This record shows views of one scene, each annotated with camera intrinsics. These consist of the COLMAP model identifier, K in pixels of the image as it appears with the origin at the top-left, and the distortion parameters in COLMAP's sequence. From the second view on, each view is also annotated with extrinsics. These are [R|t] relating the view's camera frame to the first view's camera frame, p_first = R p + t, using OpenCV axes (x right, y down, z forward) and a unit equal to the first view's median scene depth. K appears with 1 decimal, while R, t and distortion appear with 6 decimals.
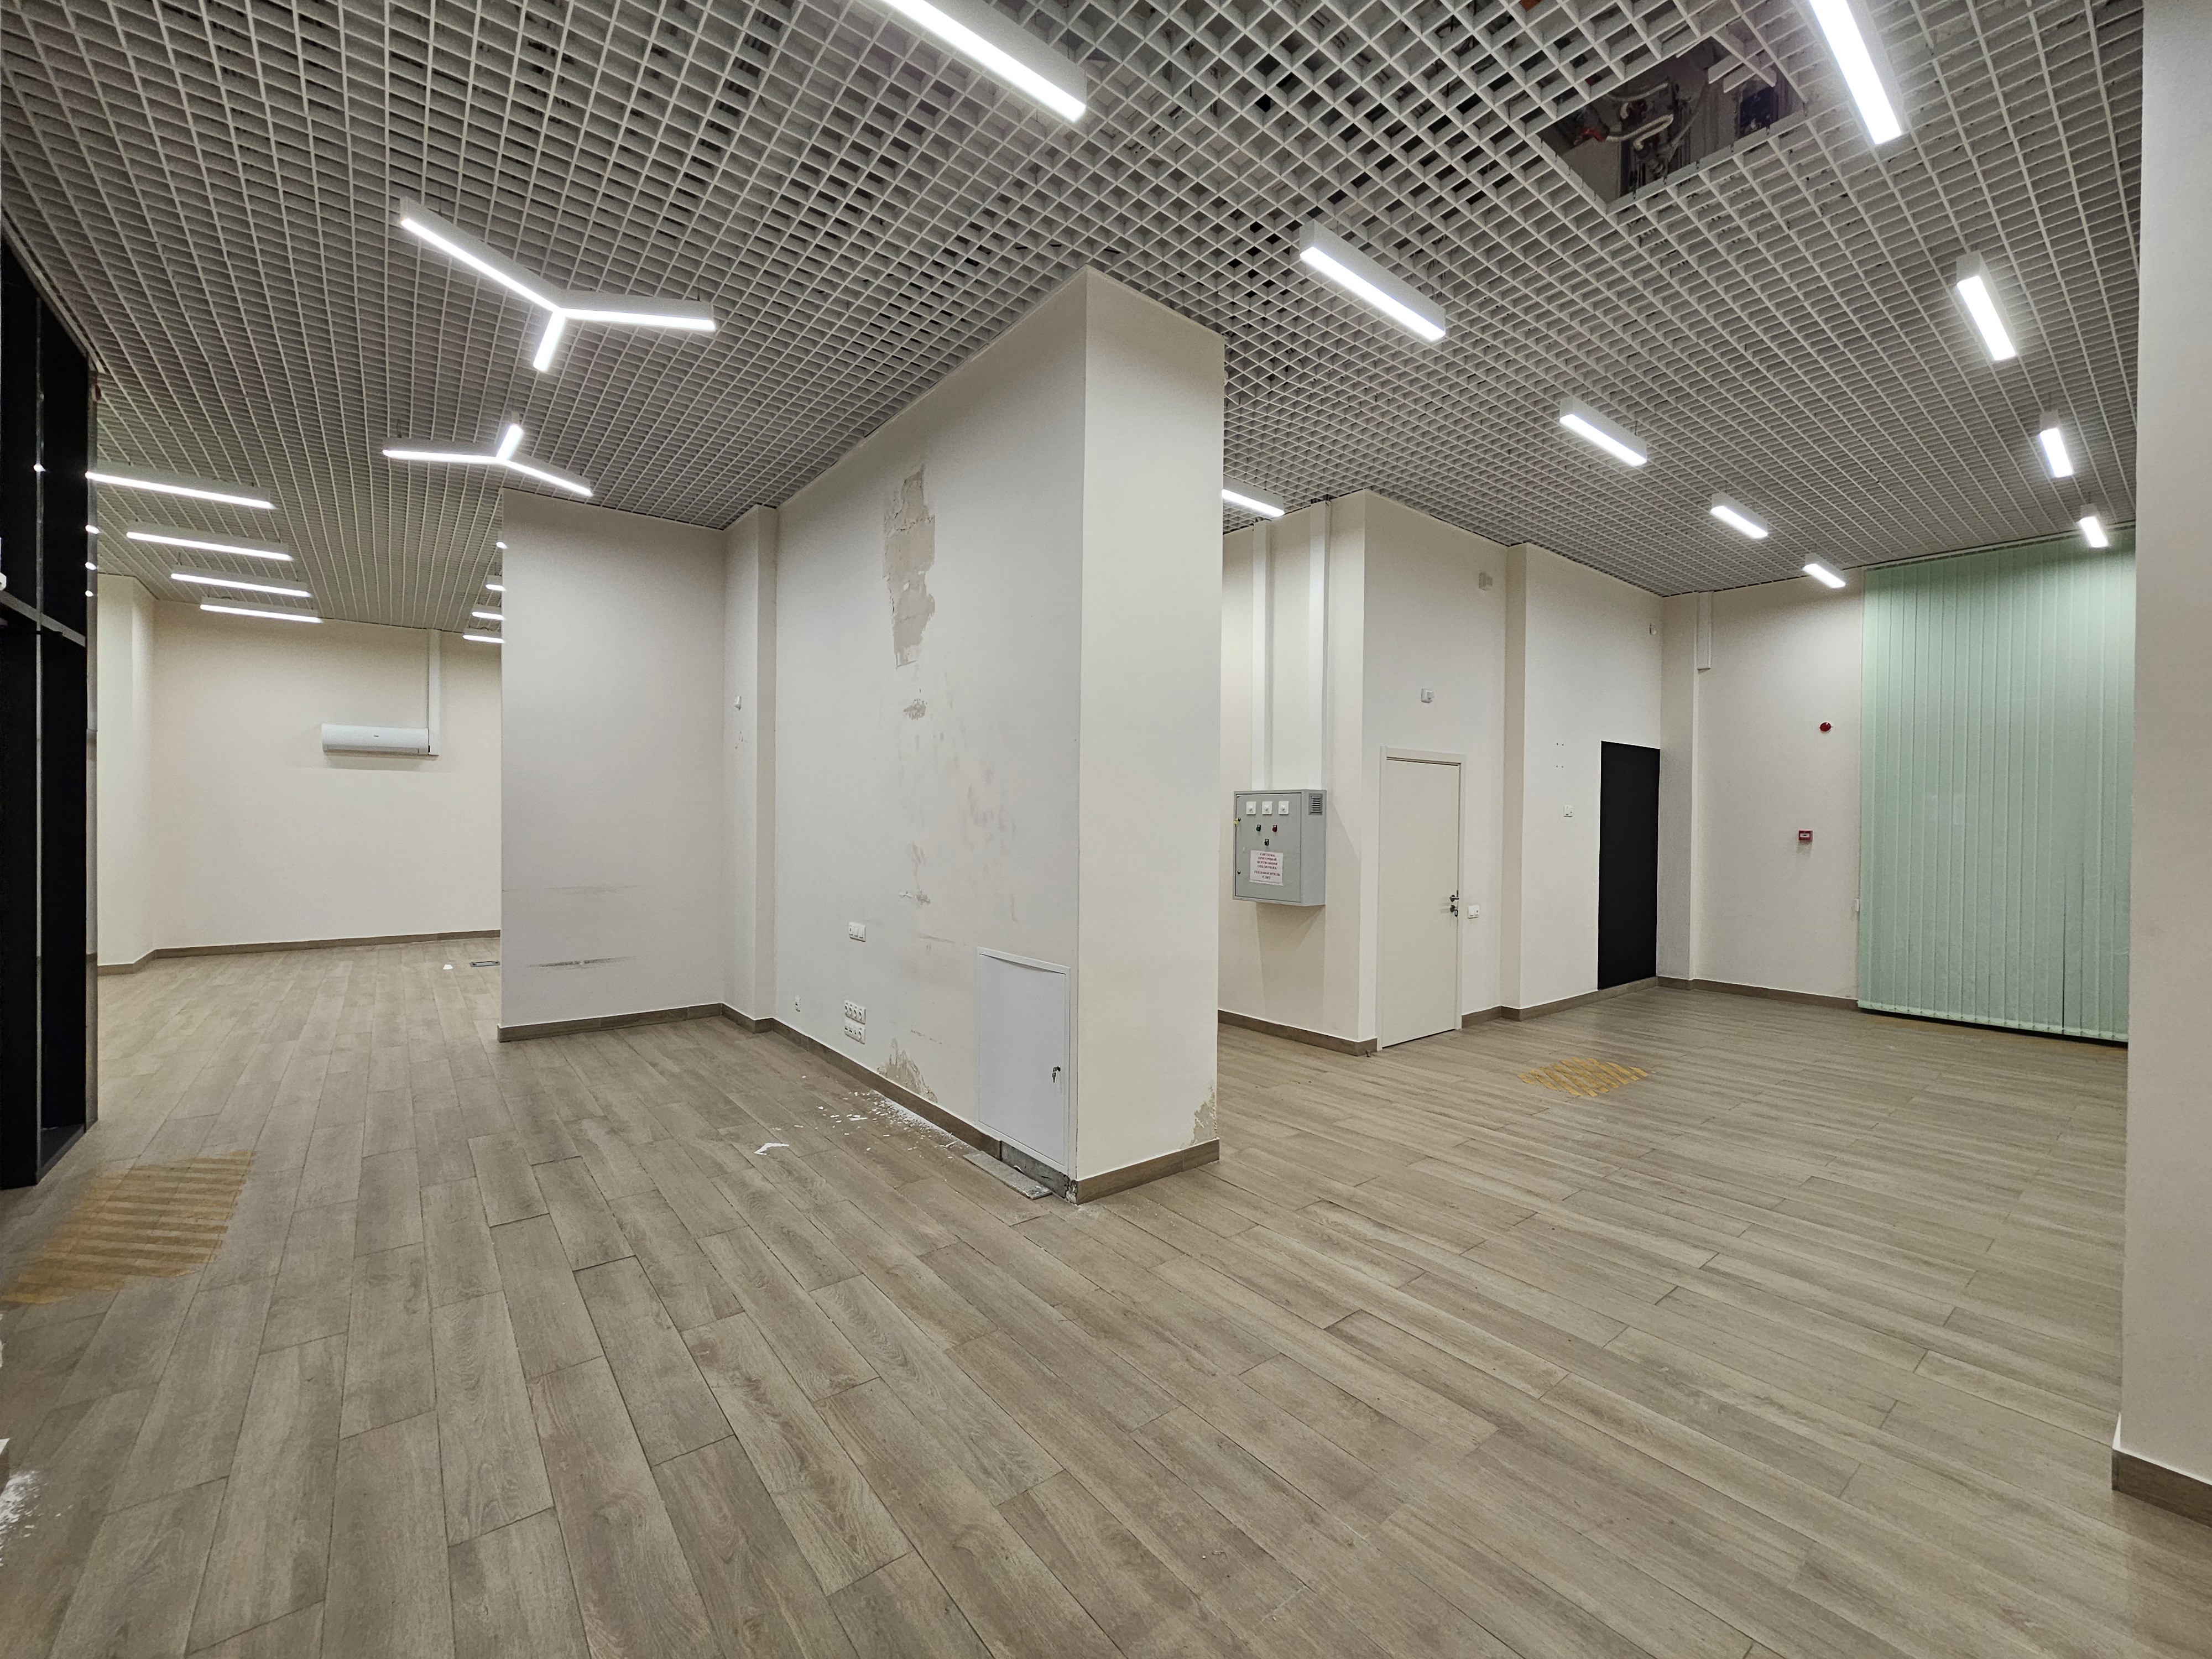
lens RADIAL K [[904.8, 0, 1108.0], [0, 904.8, 824.5], [0, 0, 1]] dist [-0.001587, 0.000869]
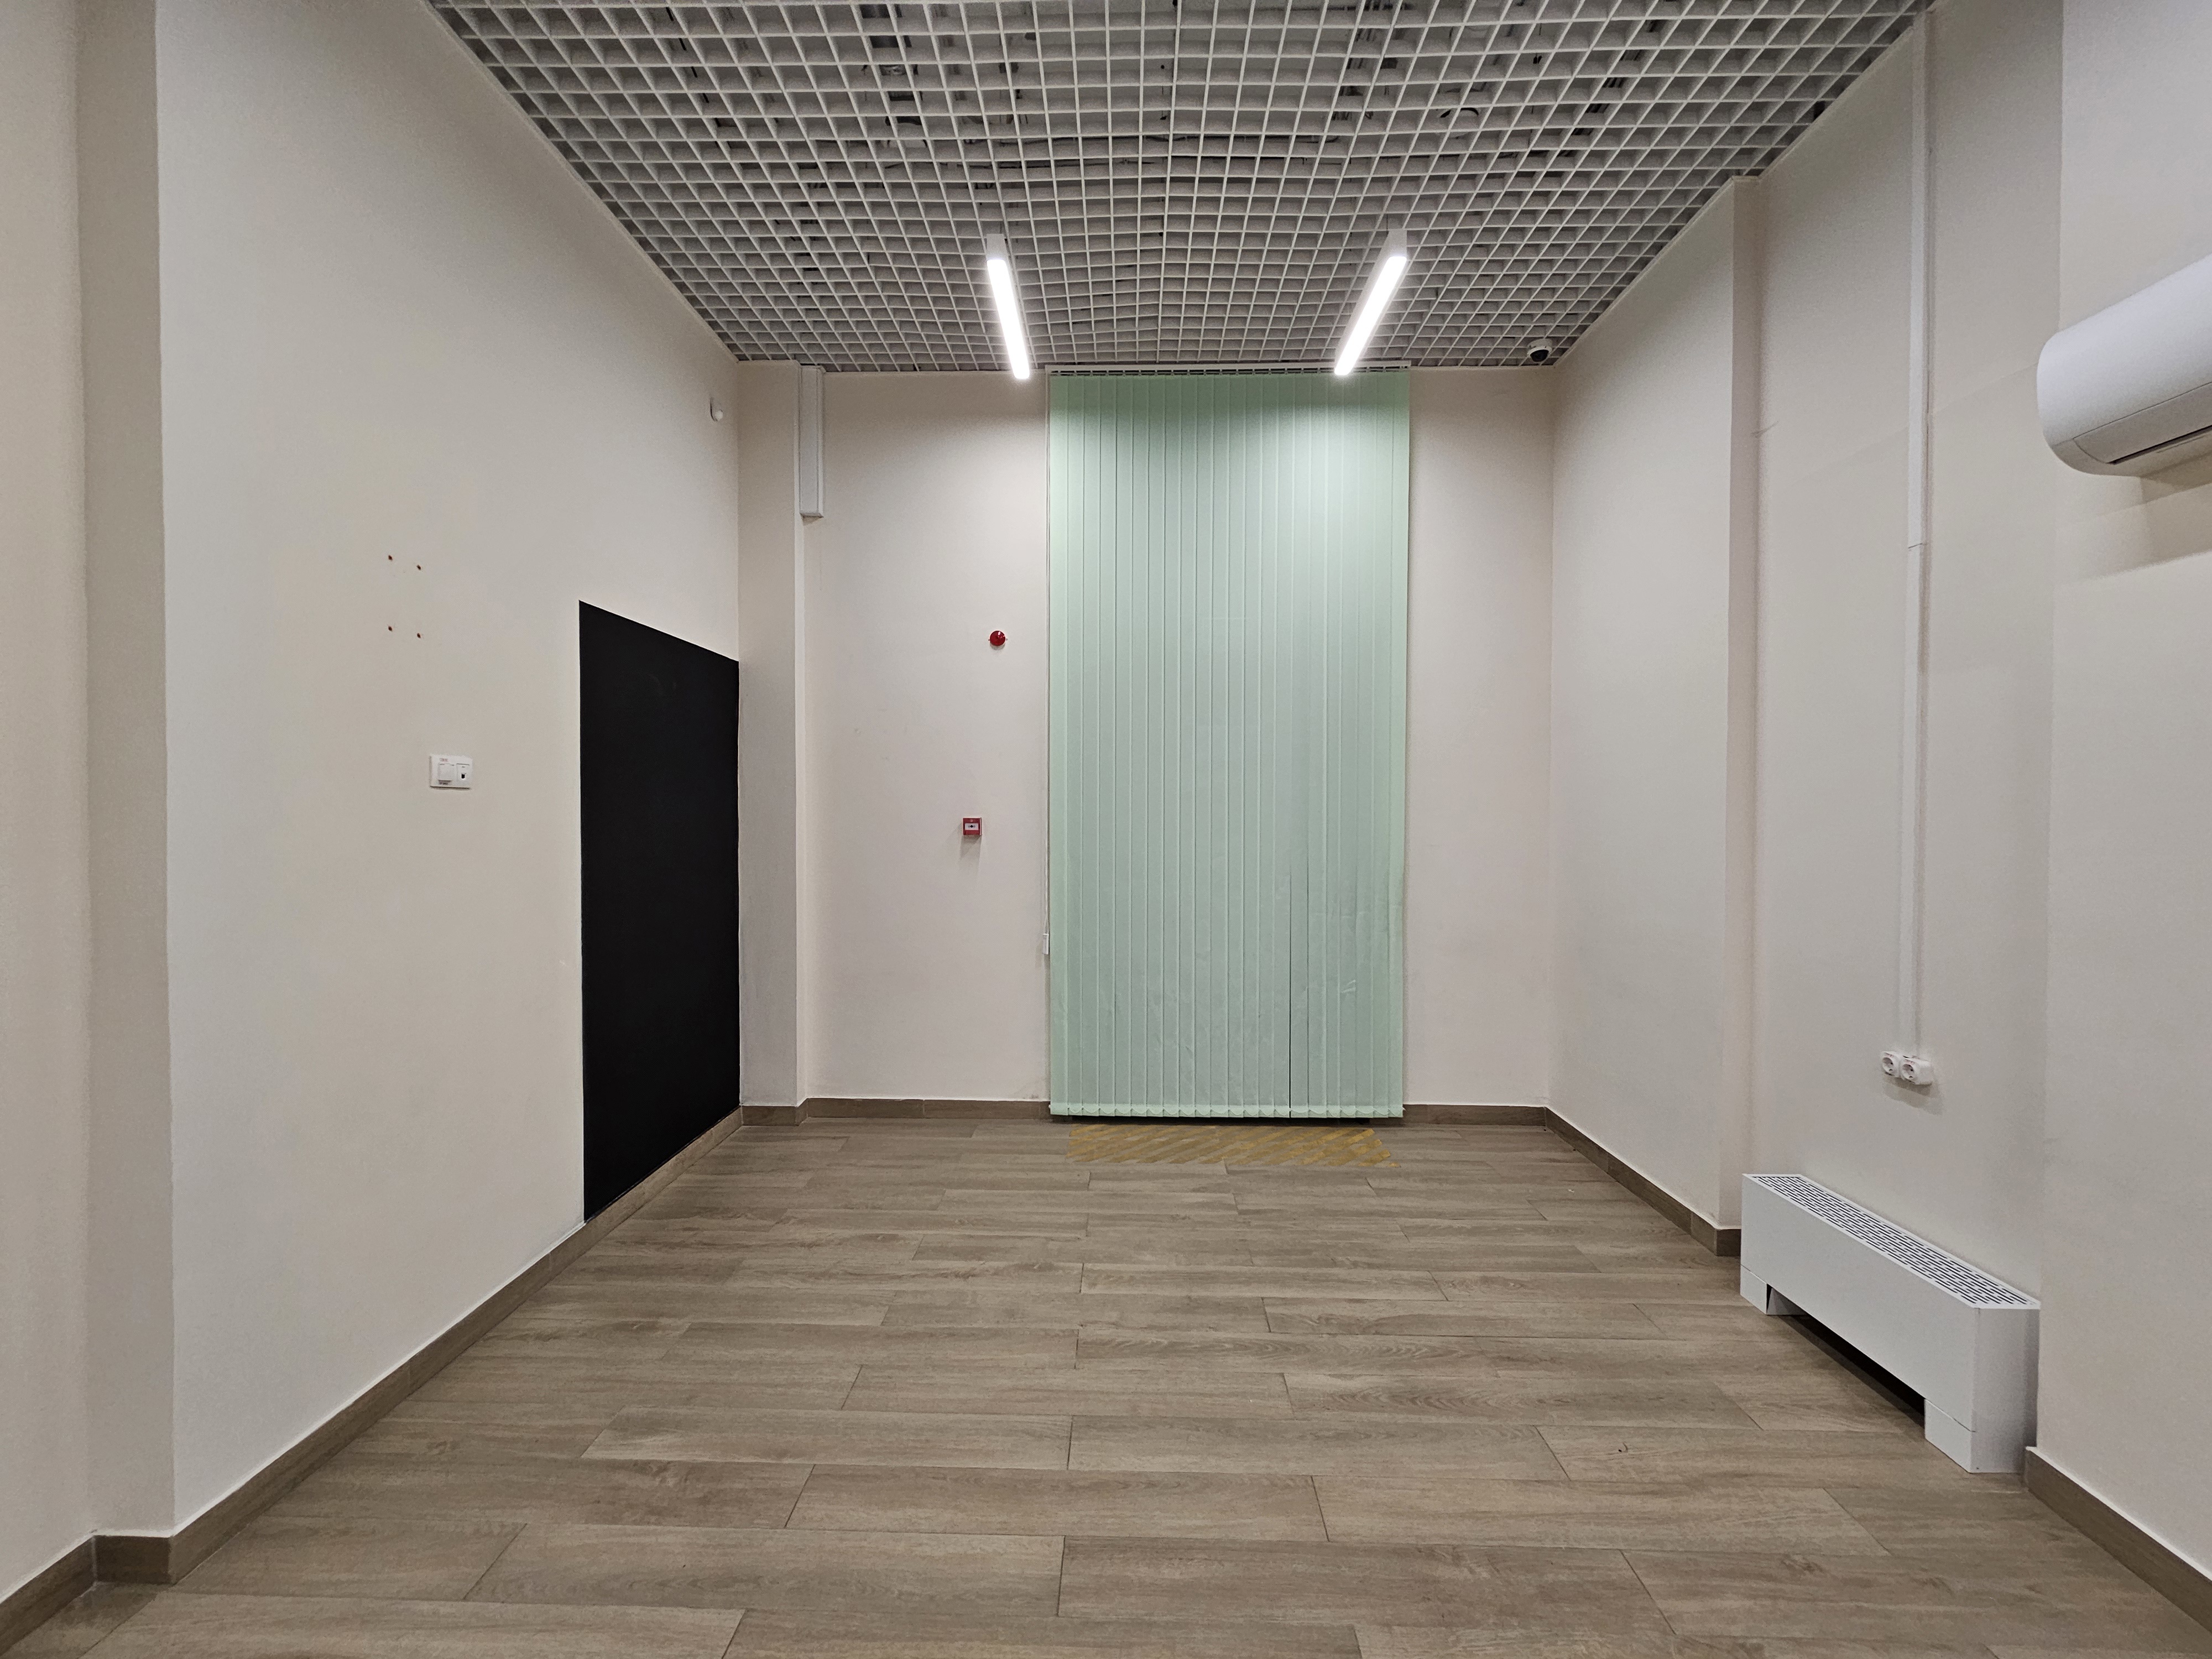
lens RADIAL K [[904.8, 0, 1108.0], [0, 904.8, 824.5], [0, 0, 1]] dist [-0.001587, 0.000869]
pose [[0.642867, -0.021499, 0.765676, 0.697623], [0.009907, 0.999756, 0.019754, 0.000702], [-0.765914, -0.005114, 0.642923, 1.017580]]
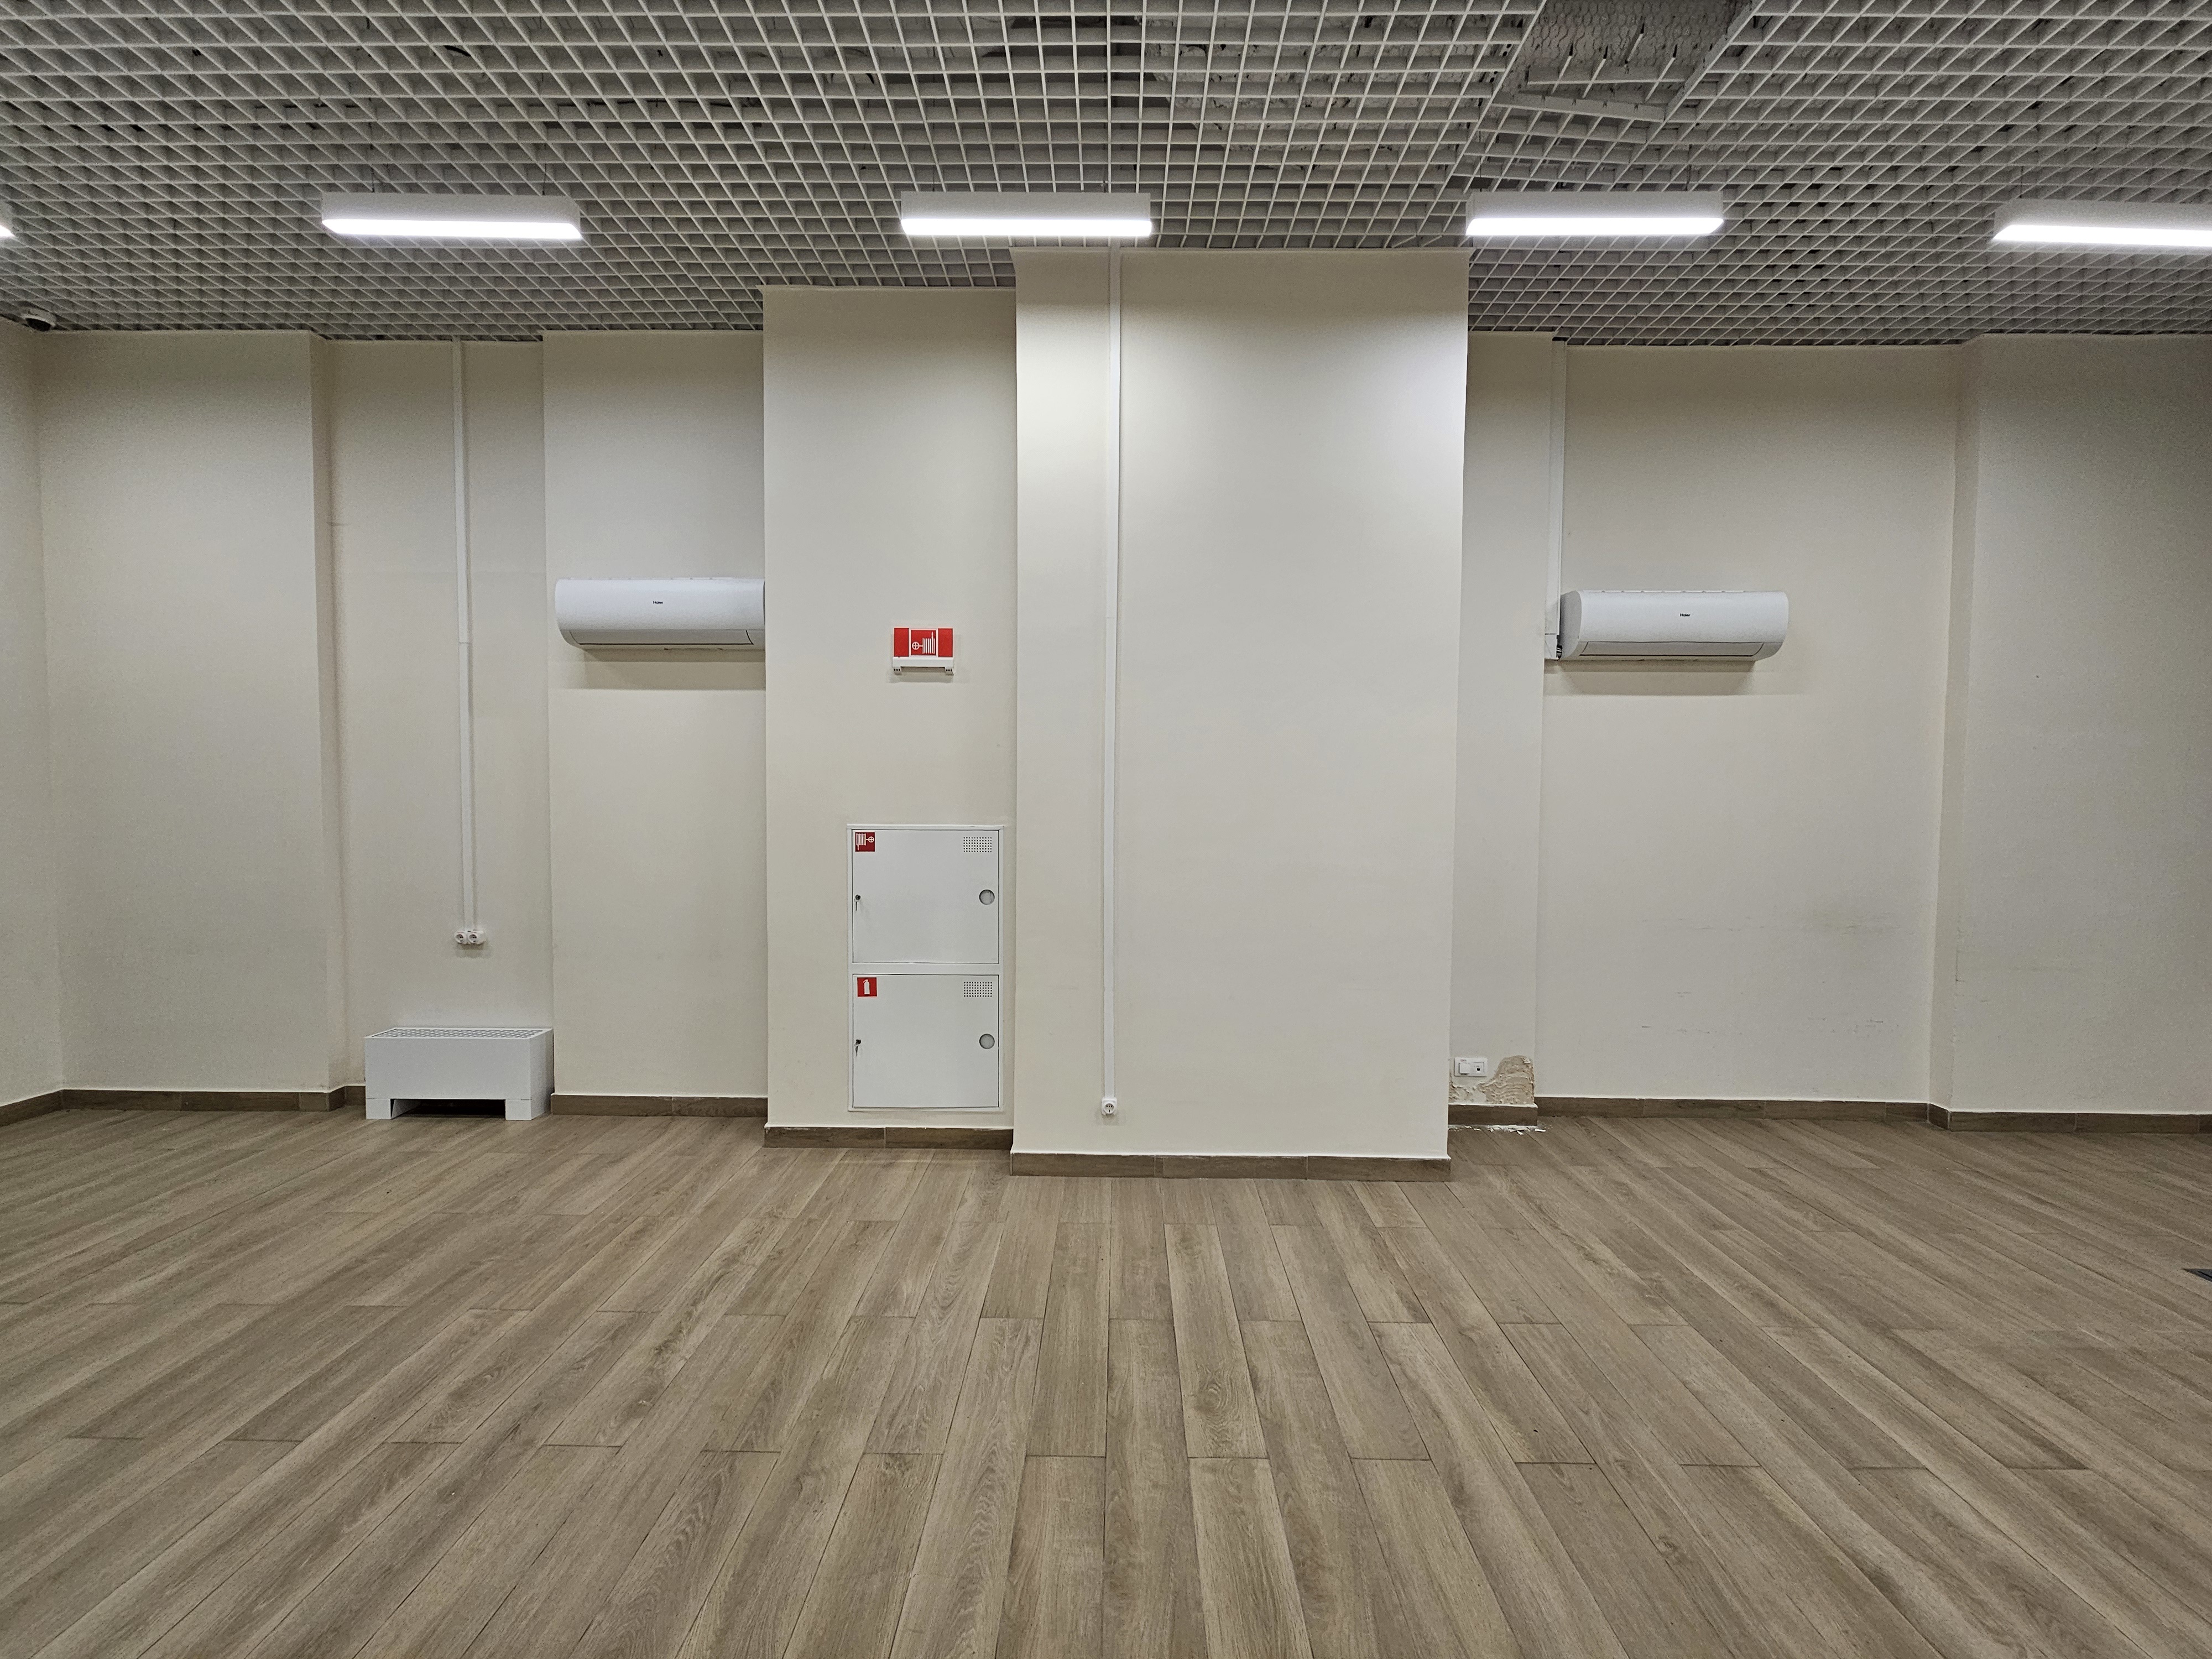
lens RADIAL K [[906.7, 0, 1106.4], [0, 906.7, 823.4], [0, 0, 1]] dist [-0.000968, 0.000246]
pose [[-0.774928, -0.039017, 0.630844, 0.265578], [-0.012680, 0.998852, 0.046201, -0.013104], [-0.631922, 0.027803, -0.774533, 1.330558]]
